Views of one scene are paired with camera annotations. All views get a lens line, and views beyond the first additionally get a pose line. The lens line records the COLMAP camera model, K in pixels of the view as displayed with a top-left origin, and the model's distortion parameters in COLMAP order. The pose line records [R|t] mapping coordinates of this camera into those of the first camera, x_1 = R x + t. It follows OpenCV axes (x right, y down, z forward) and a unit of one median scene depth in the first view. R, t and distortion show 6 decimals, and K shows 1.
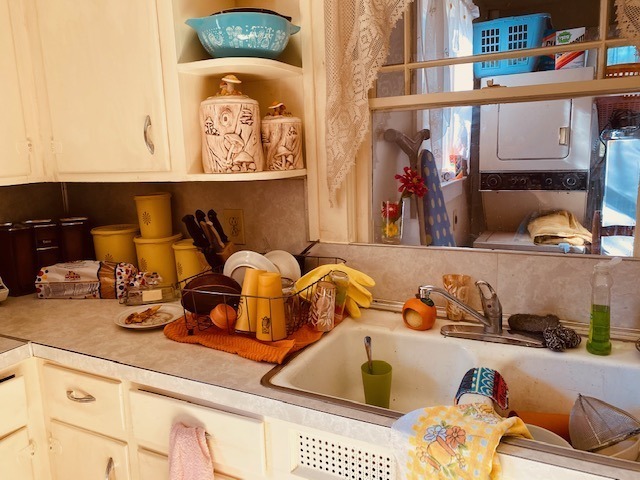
lens RADIAL K [[486.0, 0, 314.5], [0, 486.0, 237.9], [0, 0, 1]] dist [0.033177, -0.041115]
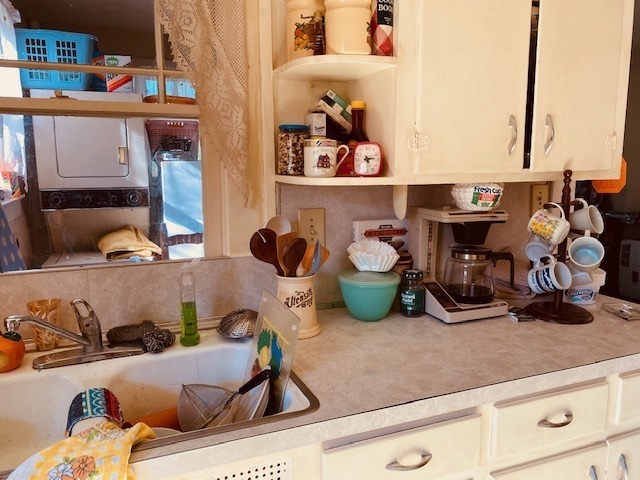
lens RADIAL K [[486.0, 0, 314.5], [0, 486.0, 237.9], [0, 0, 1]] dist [0.033177, -0.041115]
pose [[0.654216, -0.080184, 0.752045, -0.053559], [0.111663, 0.993707, 0.008814, 0.010646], [-0.748019, 0.078209, 0.659053, 0.019537]]
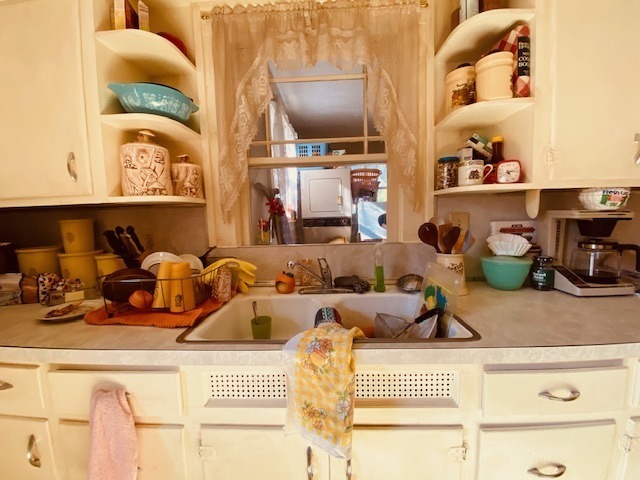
lens RADIAL K [[254.9, 0, 321.3], [0, 254.9, 239.9], [0, 0, 1]] dist [0.012846, -0.017387]
pose [[0.908393, -0.028135, 0.417170, -0.028558], [0.070764, 0.993685, -0.087073, 0.092995], [-0.412086, 0.108617, 0.904648, 0.157098]]
